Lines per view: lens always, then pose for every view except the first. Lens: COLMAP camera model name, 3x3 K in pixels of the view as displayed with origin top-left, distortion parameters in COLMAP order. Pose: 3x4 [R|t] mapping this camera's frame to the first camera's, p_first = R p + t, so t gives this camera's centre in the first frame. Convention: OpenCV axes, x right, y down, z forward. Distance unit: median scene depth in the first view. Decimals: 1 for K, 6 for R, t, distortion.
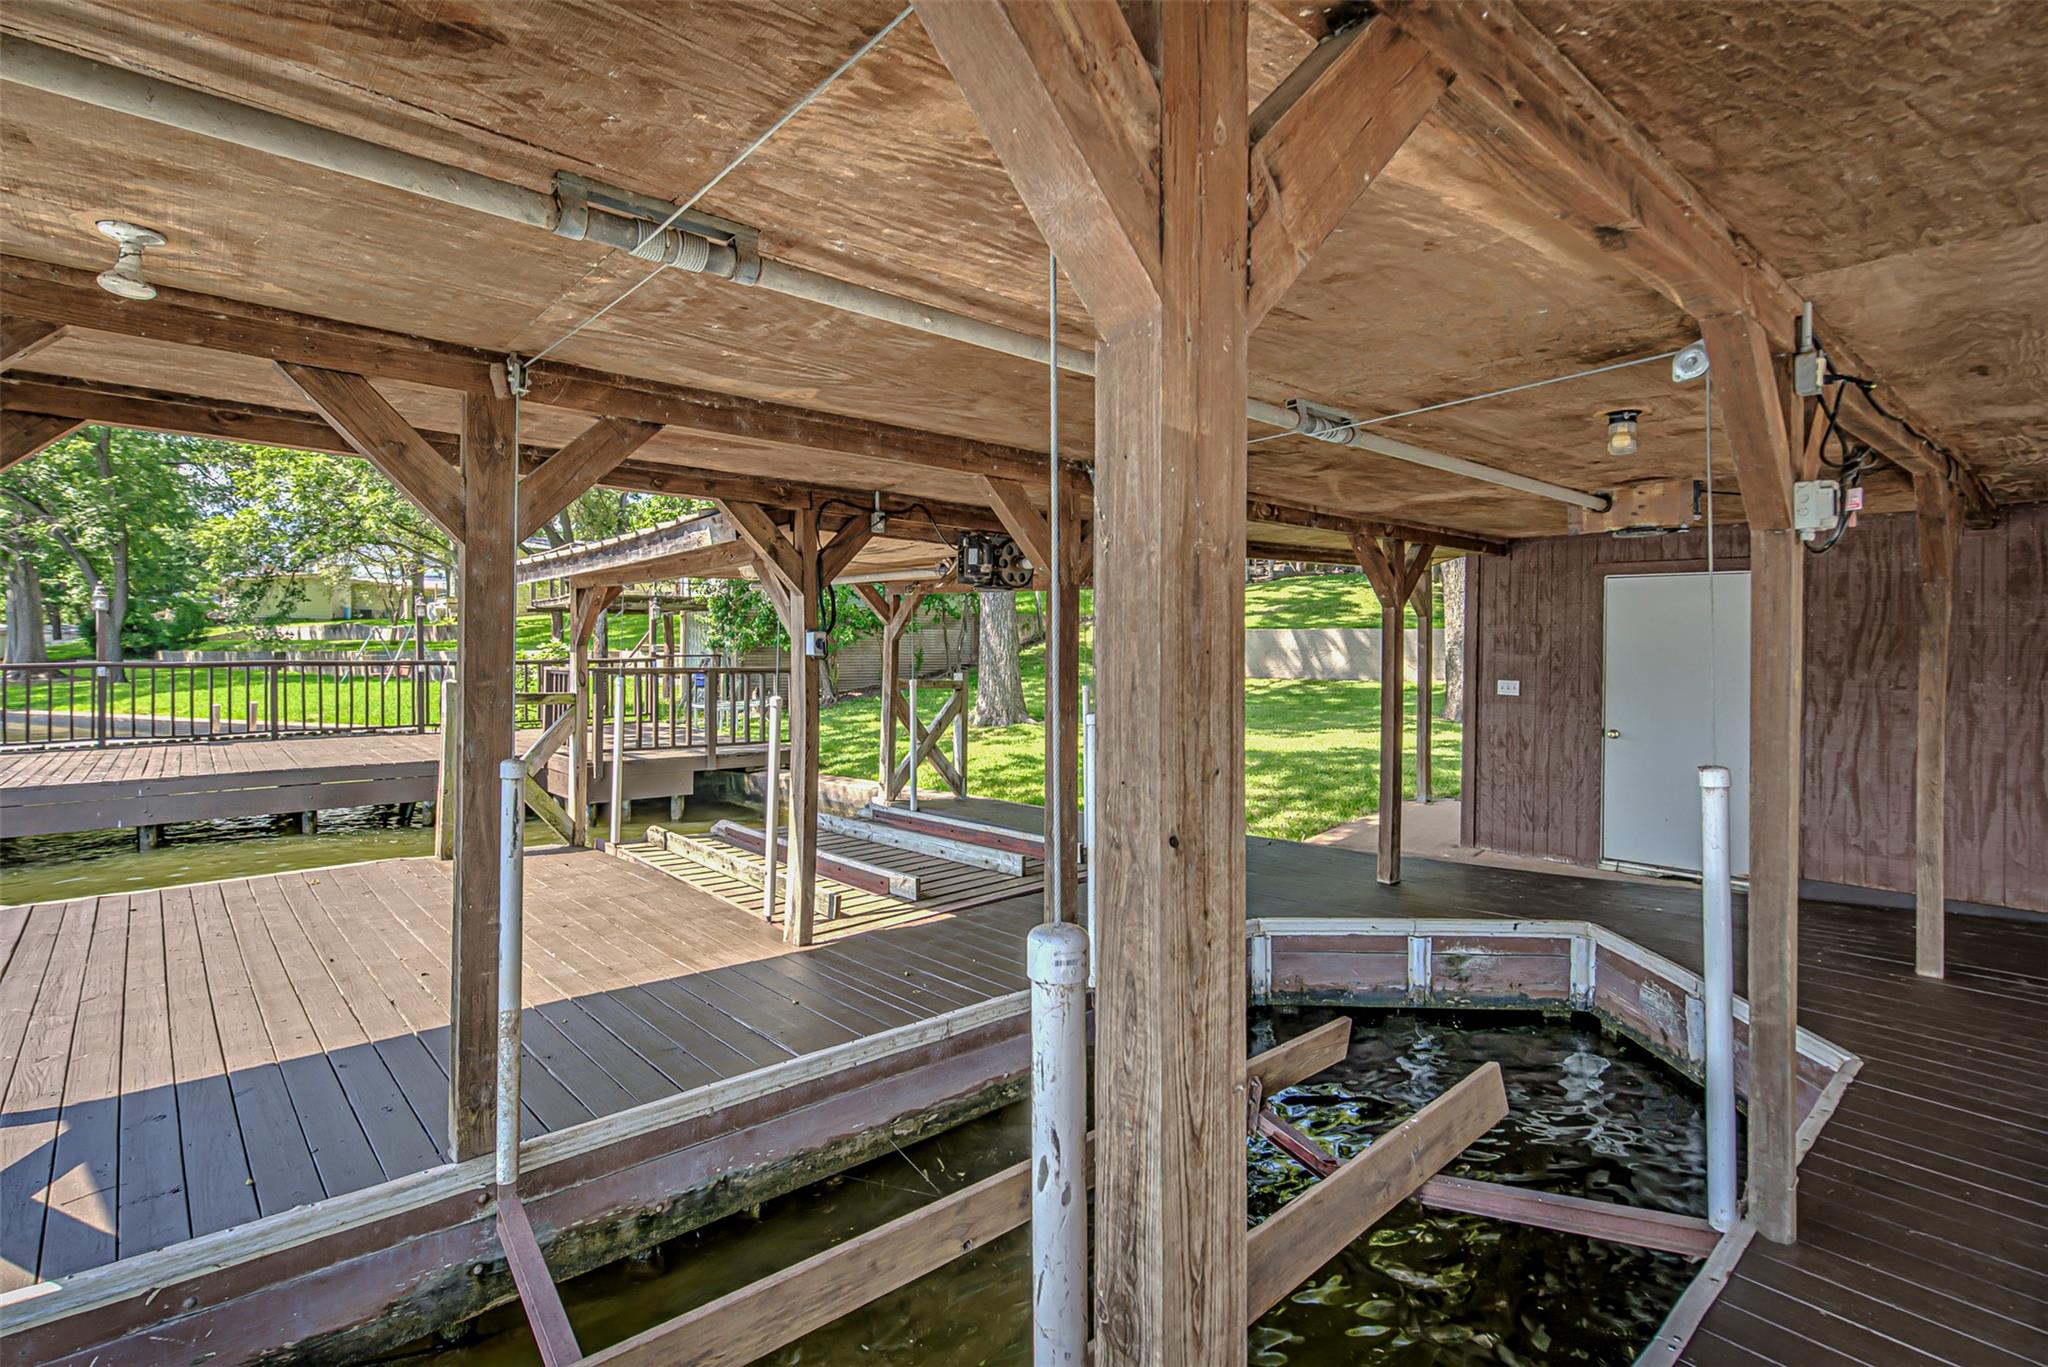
lens RADIAL K [[989.8, 0, 1033.4], [0, 989.8, 670.2], [0, 0, 1]] dist [0.002868, 0.000320]
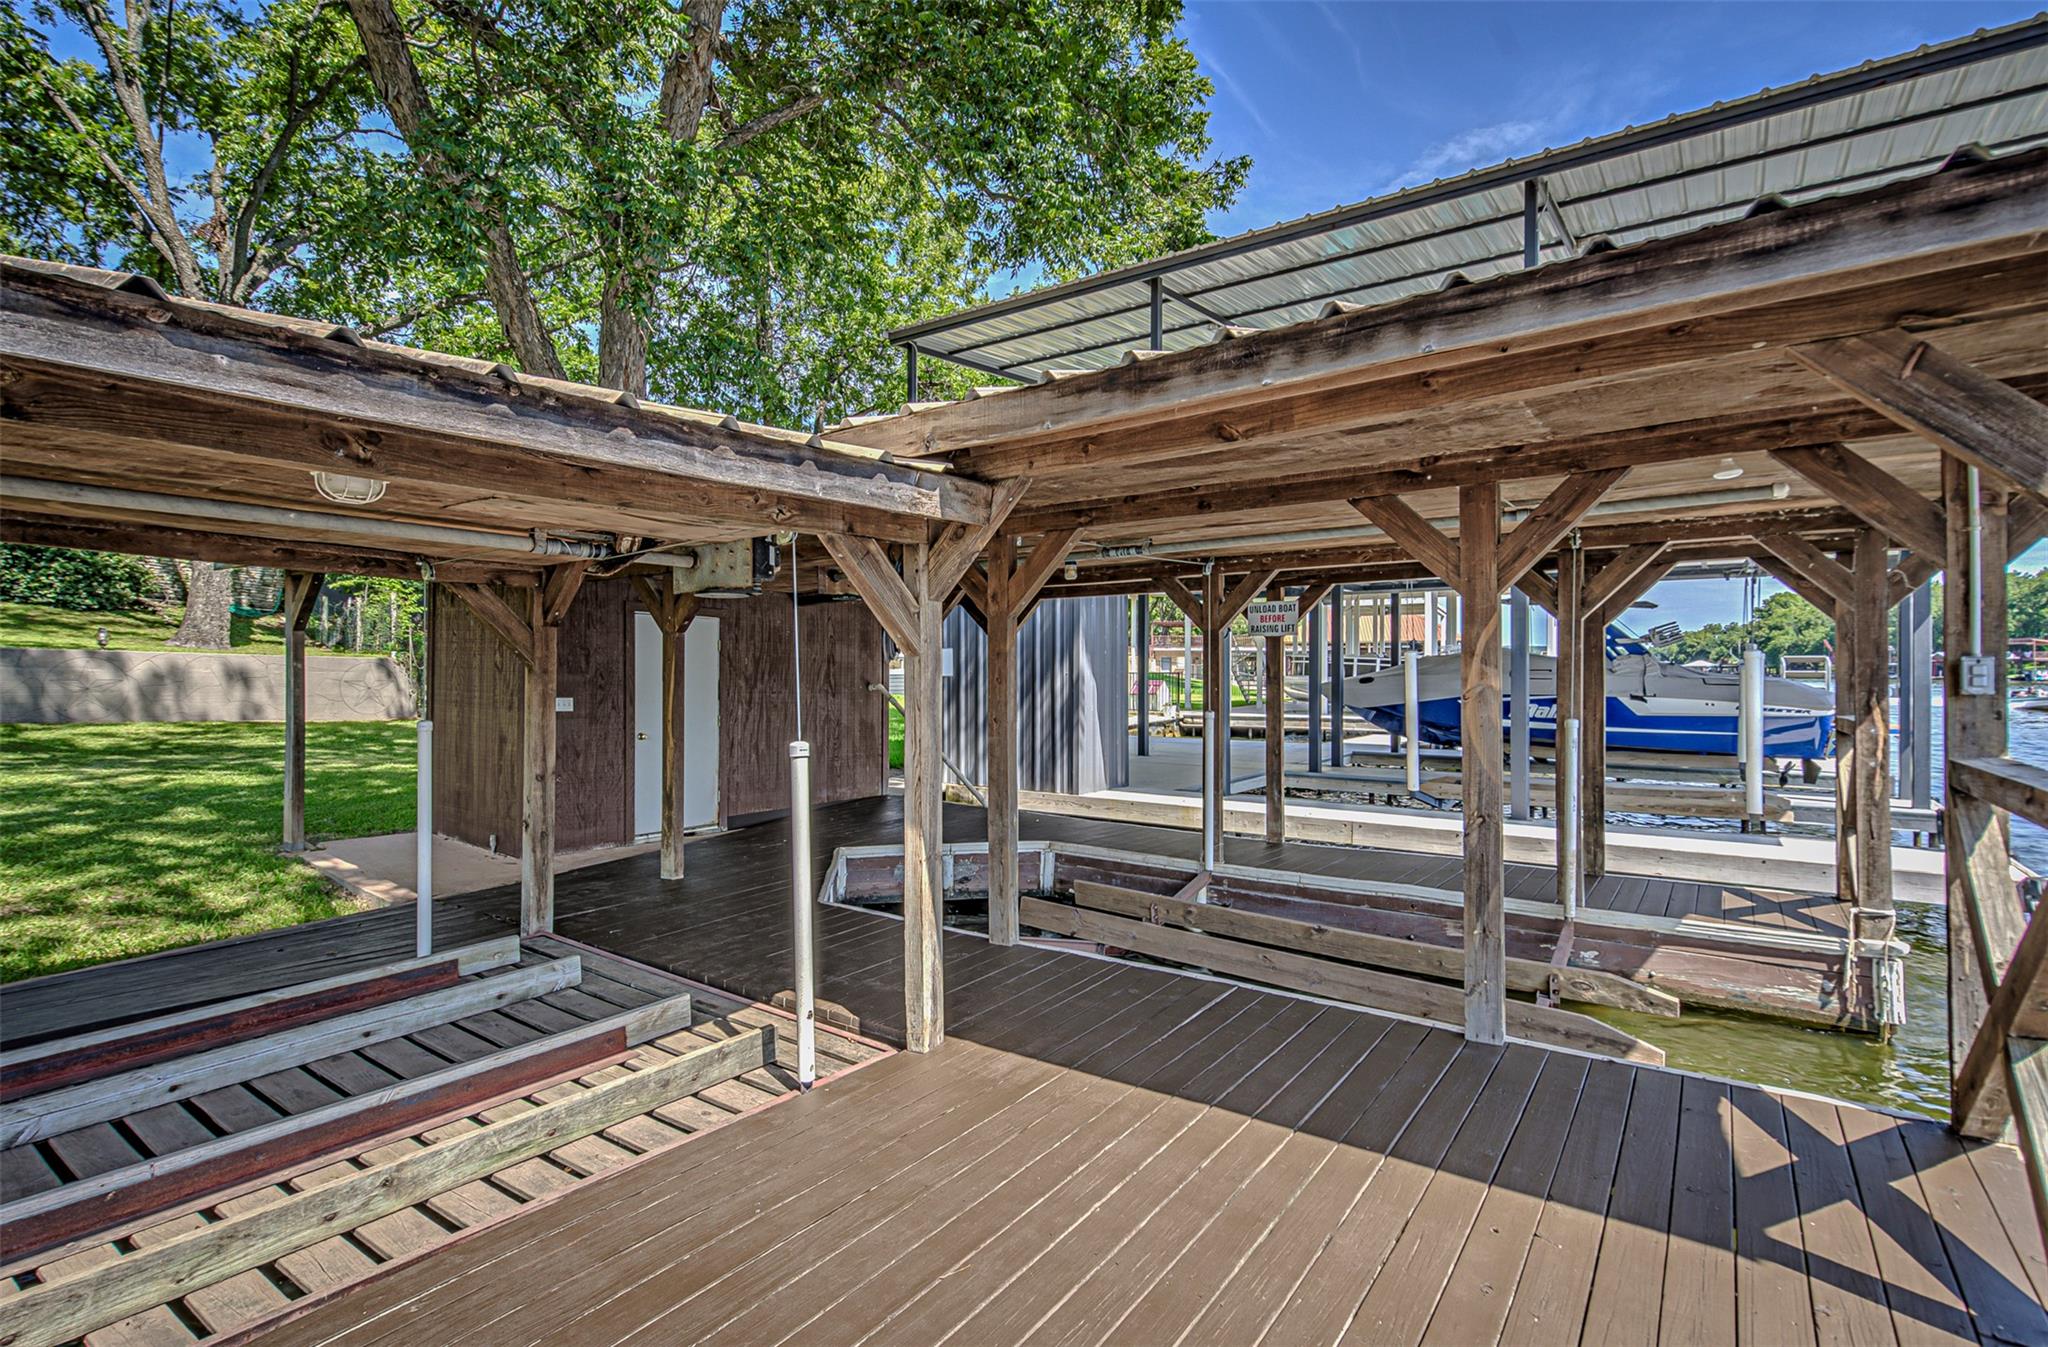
lens RADIAL K [[947.3, 0, 1030.6], [0, 947.3, 670.3], [0, 0, 1]] dist [-0.003553, -0.000863]
pose [[-0.220554, 0.007879, 0.975343, -0.767393], [0.010241, 0.999931, -0.005762, -0.006689], [-0.975321, 0.008718, -0.220620, 0.855453]]
